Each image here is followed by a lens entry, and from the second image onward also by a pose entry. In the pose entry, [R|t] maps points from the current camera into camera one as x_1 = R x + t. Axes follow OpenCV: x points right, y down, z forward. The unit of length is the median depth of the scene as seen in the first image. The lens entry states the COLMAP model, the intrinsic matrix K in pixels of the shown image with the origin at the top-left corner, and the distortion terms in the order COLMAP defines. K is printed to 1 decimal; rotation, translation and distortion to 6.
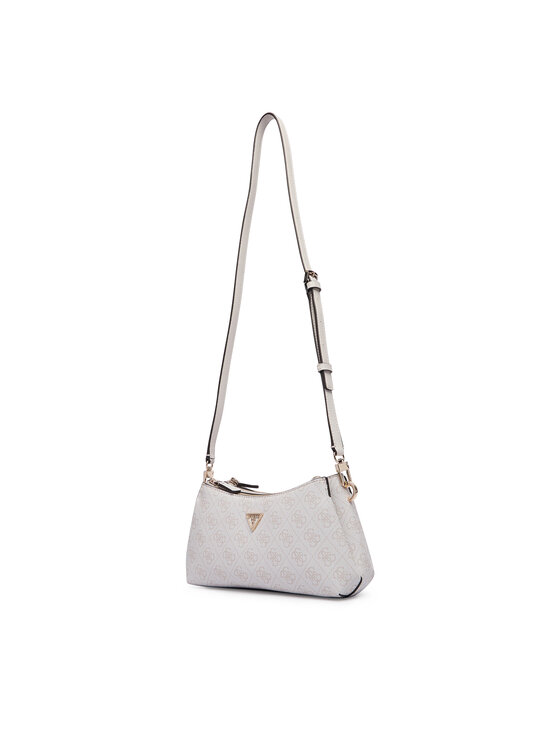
lens RADIAL K [[602.6, 0, 280.4], [0, 602.6, 373.8], [0, 0, 1]] dist [-0.015896, -0.002476]
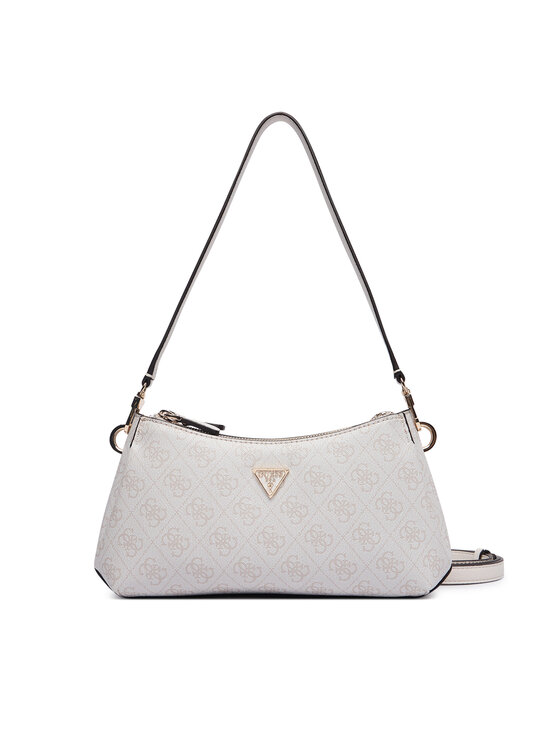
lens RADIAL K [[749.3, 0, 278.2], [0, 749.3, 375.4], [0, 0, 1]] dist [-0.049656, 0.000000]
pose [[0.842184, 0.080944, 0.533080, -0.436245], [-0.120426, 0.991931, 0.039639, 0.108887], [-0.525570, -0.097580, 0.845135, 0.376414]]
